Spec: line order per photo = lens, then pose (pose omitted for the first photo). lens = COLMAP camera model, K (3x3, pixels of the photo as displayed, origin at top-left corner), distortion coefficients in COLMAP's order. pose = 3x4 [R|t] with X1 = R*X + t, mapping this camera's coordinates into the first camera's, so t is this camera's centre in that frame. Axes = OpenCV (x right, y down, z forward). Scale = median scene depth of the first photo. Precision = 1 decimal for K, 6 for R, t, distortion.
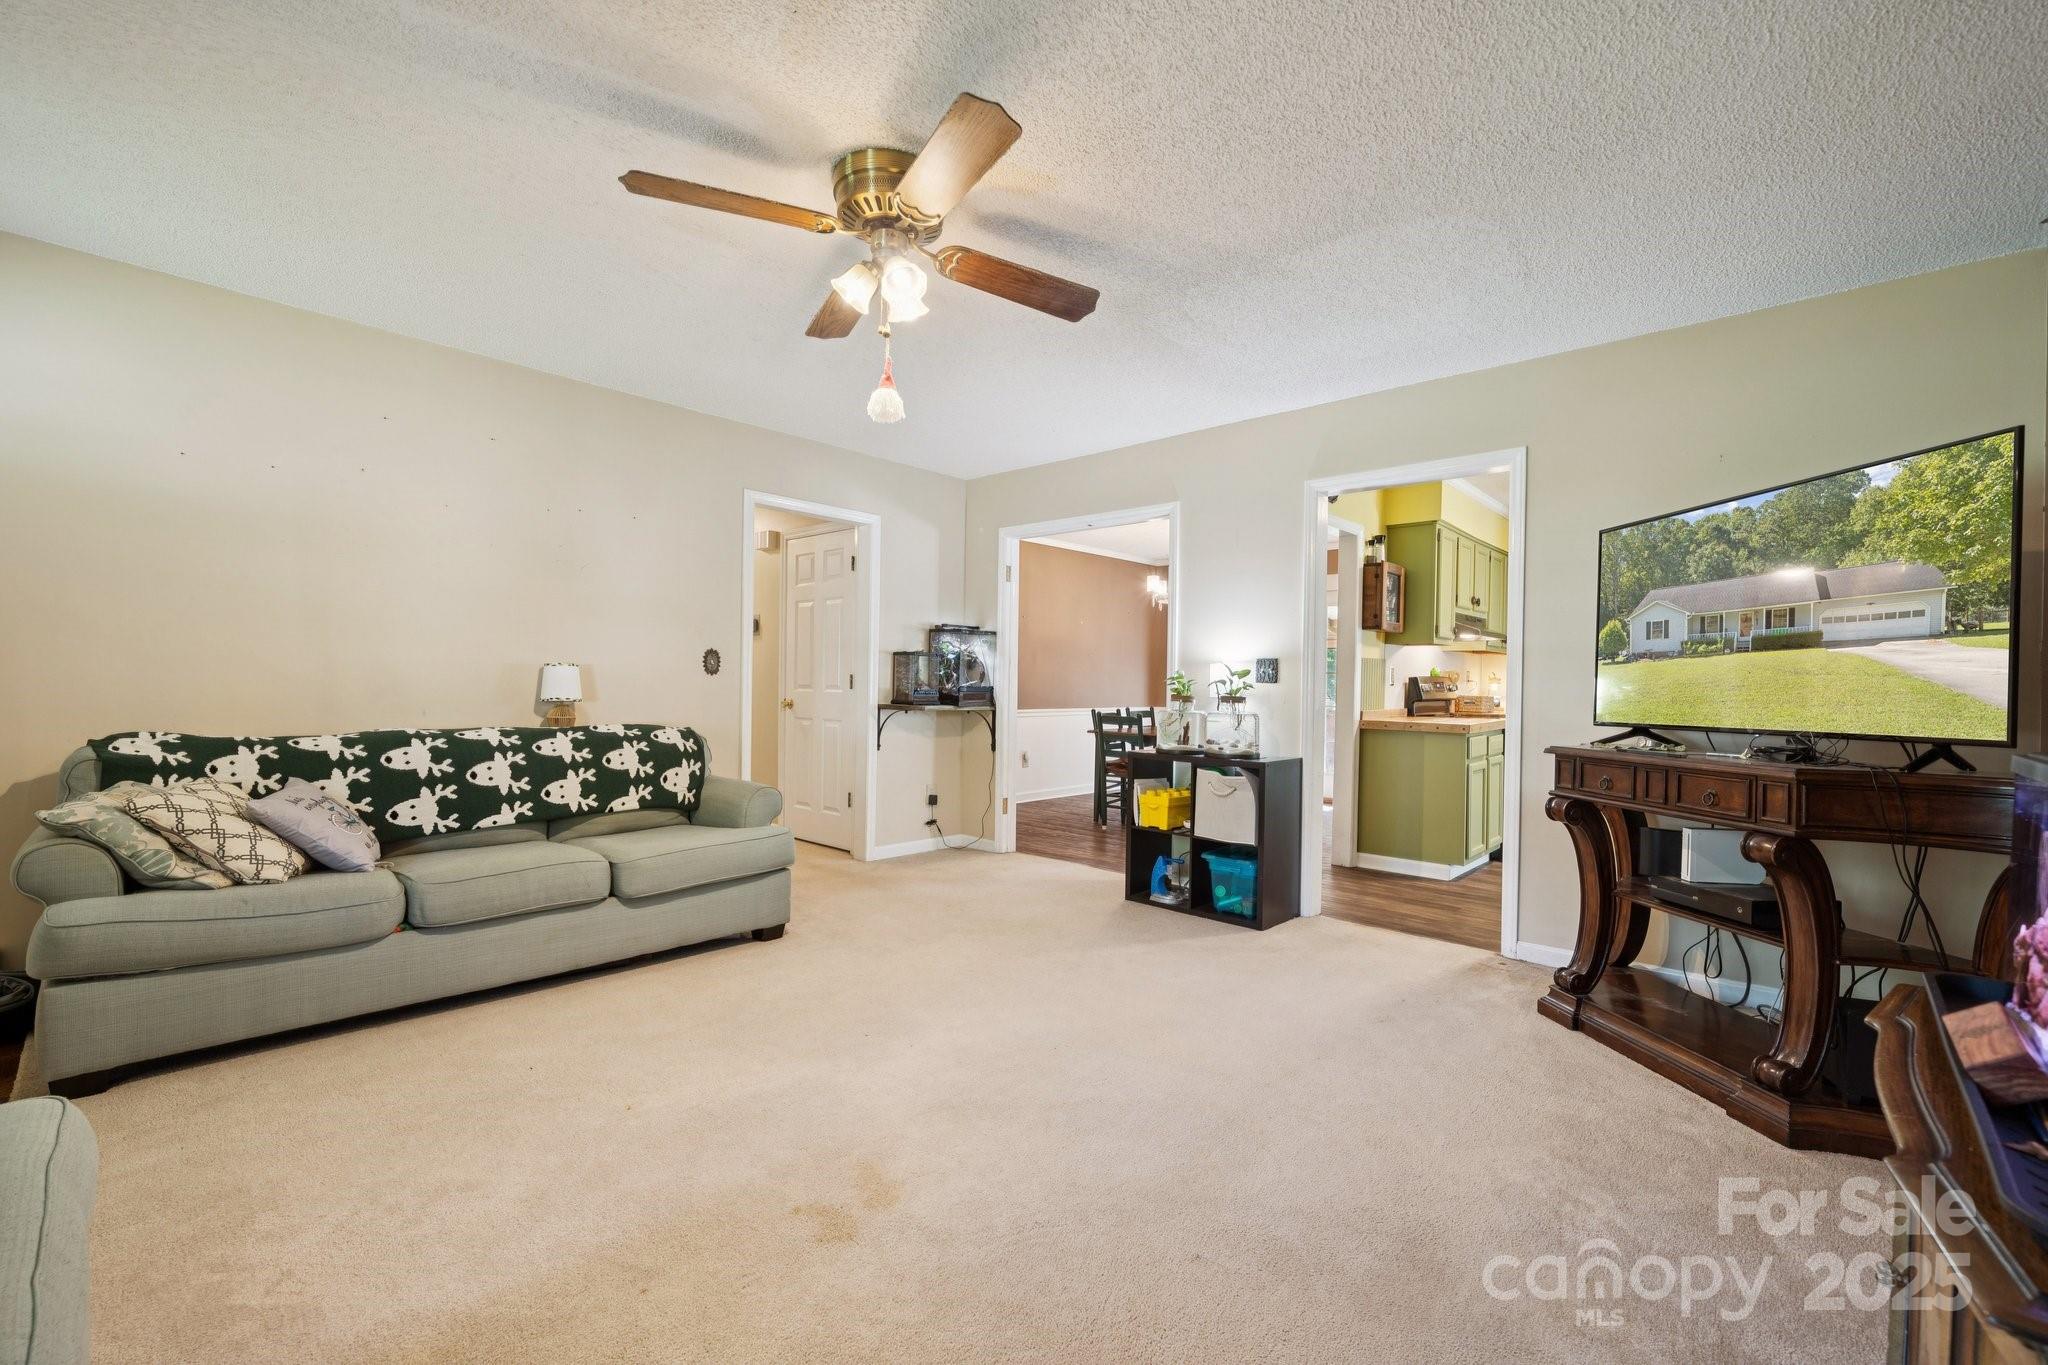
lens RADIAL K [[847.2, 0, 1030.8], [0, 847.2, 688.3], [0, 0, 1]] dist [0.000557, 0.000371]
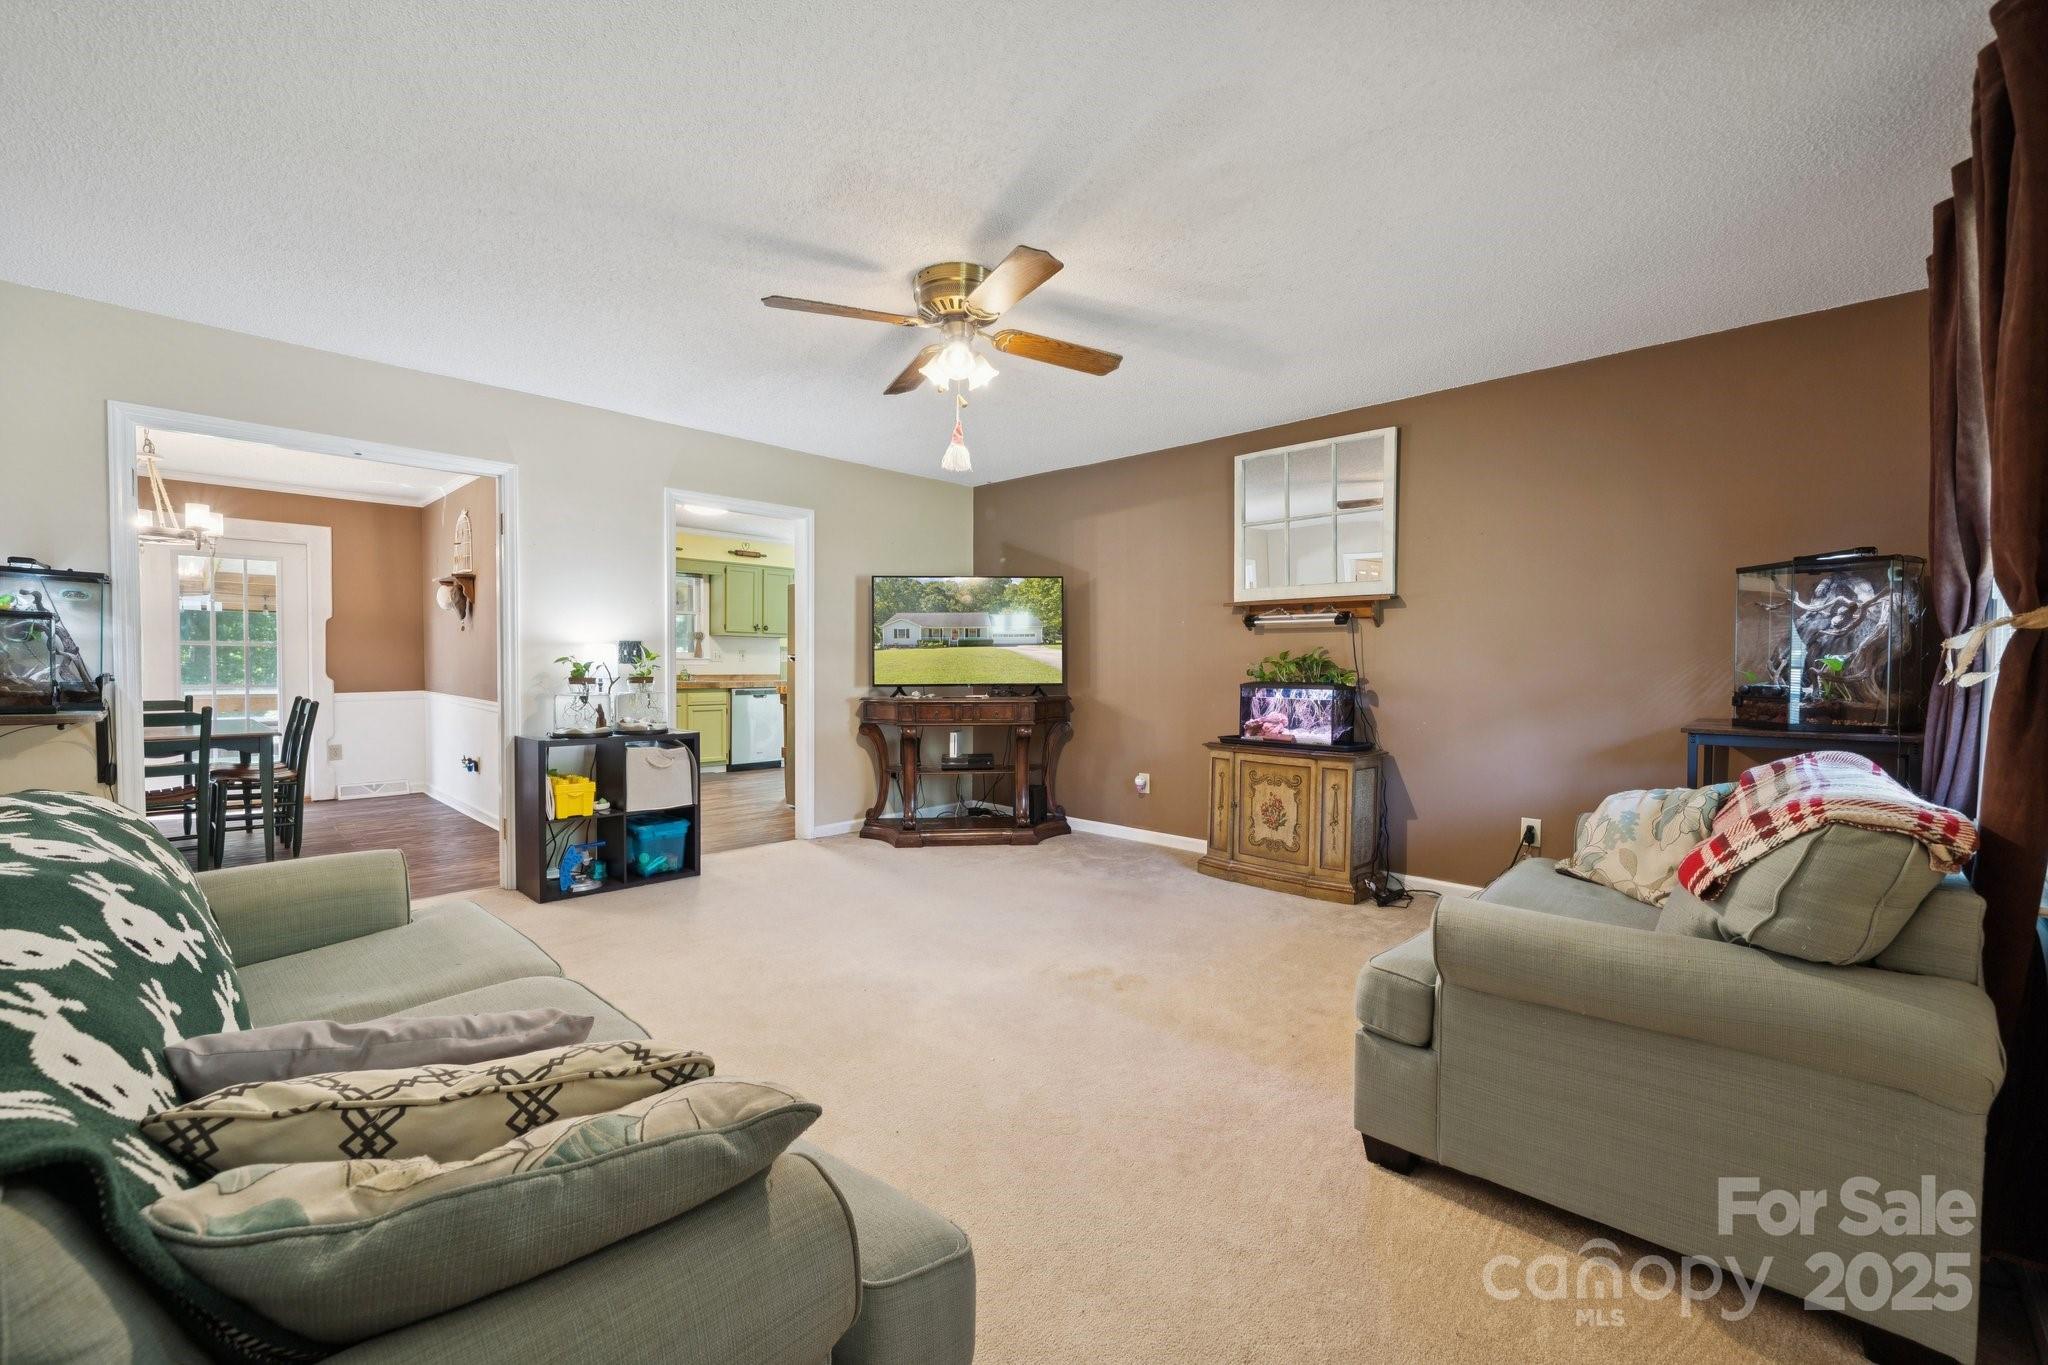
lens RADIAL K [[838.6, 0, 997.6], [0, 838.6, 687.3], [0, 0, 1]] dist [0.039034, -0.000113]
pose [[0.046190, -0.046587, 0.997846, -0.651265], [0.007044, 0.998902, 0.046311, -0.018733], [-0.998908, 0.004890, 0.046467, 0.393310]]
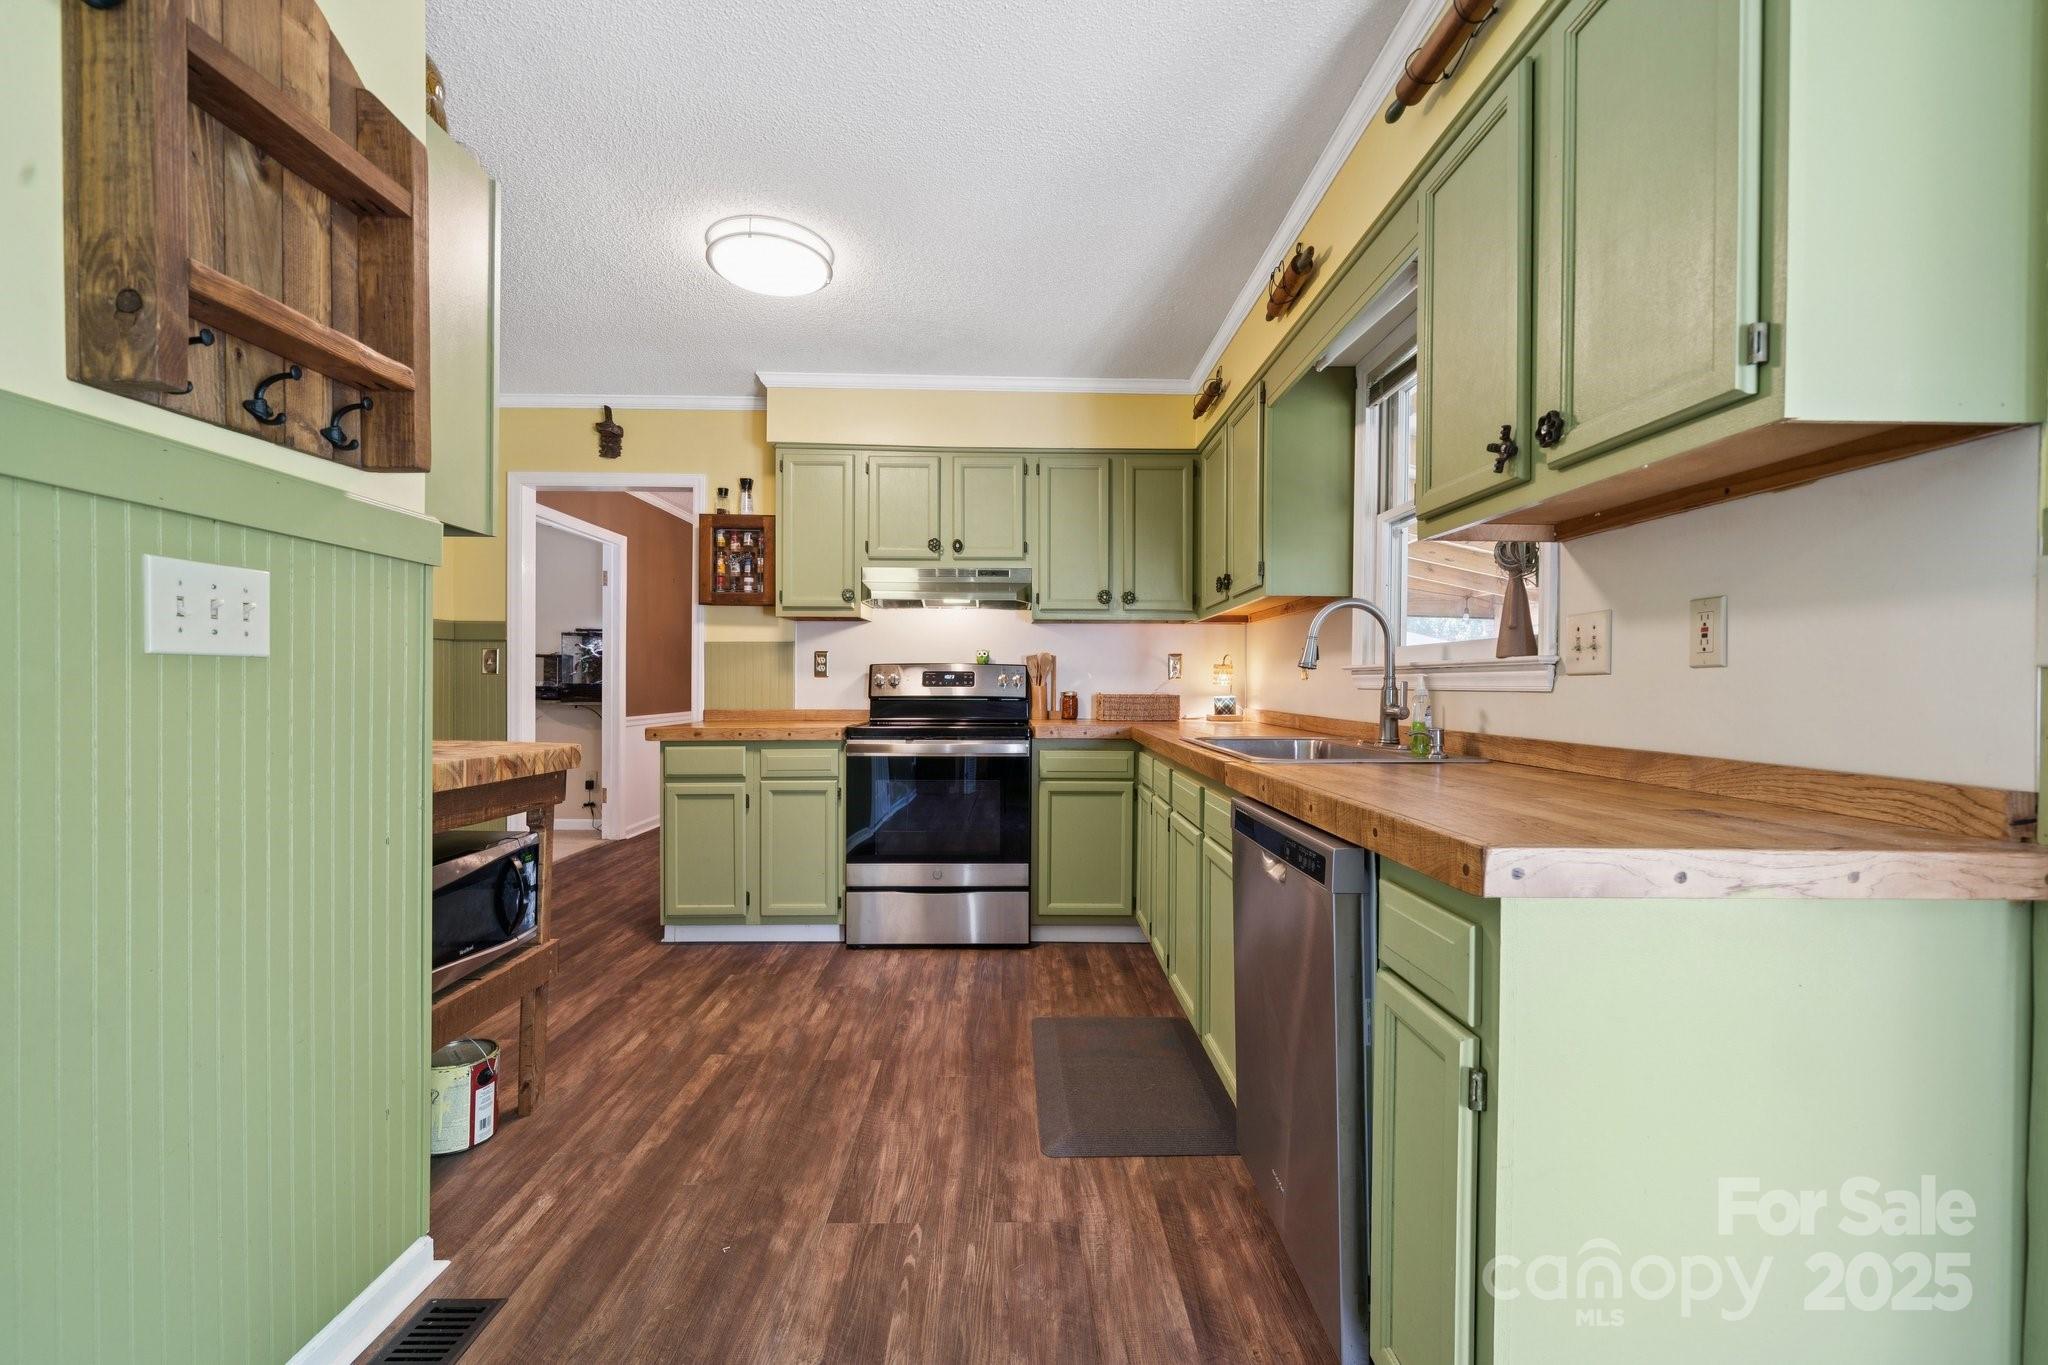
lens RADIAL K [[847.2, 0, 1030.8], [0, 847.2, 688.3], [0, 0, 1]] dist [0.000557, 0.000371]
pose [[0.706762, -0.006601, -0.707421, 1.175473], [-0.002683, 0.999924, -0.012010, 0.016213], [0.707446, 0.010386, 0.706691, 0.677732]]
